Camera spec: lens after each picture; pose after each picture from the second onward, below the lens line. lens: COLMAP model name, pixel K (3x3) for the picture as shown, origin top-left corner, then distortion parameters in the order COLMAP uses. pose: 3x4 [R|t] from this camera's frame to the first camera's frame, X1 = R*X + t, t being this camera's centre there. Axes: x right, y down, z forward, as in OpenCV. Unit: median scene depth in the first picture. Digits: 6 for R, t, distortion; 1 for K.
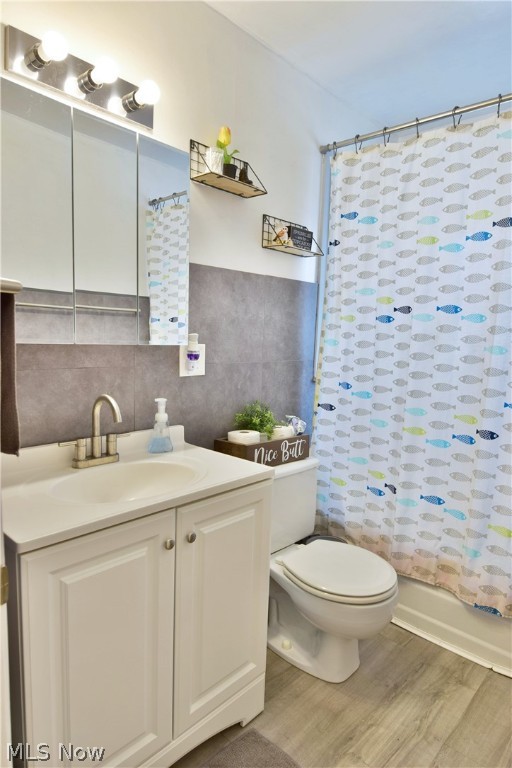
lens RADIAL K [[466.9, 0, 257.0], [0, 466.9, 382.0], [0, 0, 1]] dist [-0.006616, -0.009395]
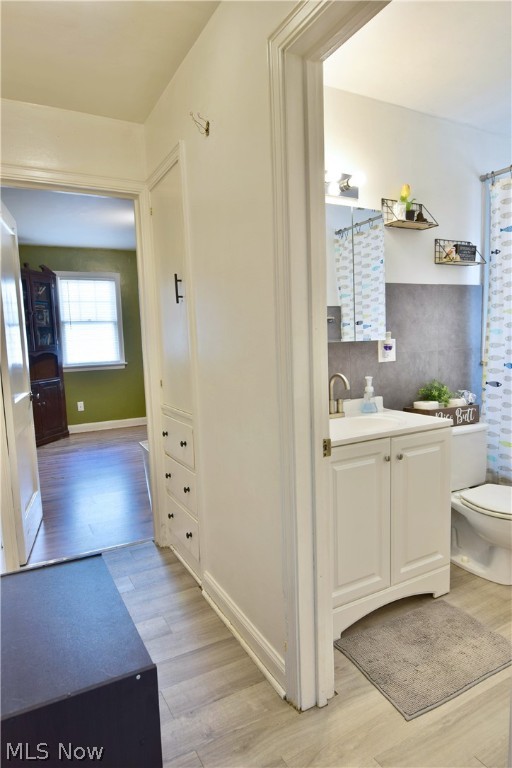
lens RADIAL K [[466.9, 0, 260.7], [0, 466.9, 386.4], [0, 0, 1]] dist [-0.006616, -0.009395]
pose [[0.945493, -0.032961, -0.323969, -0.040616], [0.034464, 0.999405, -0.001099, 0.045968], [0.323813, -0.010126, 0.946067, -0.428117]]
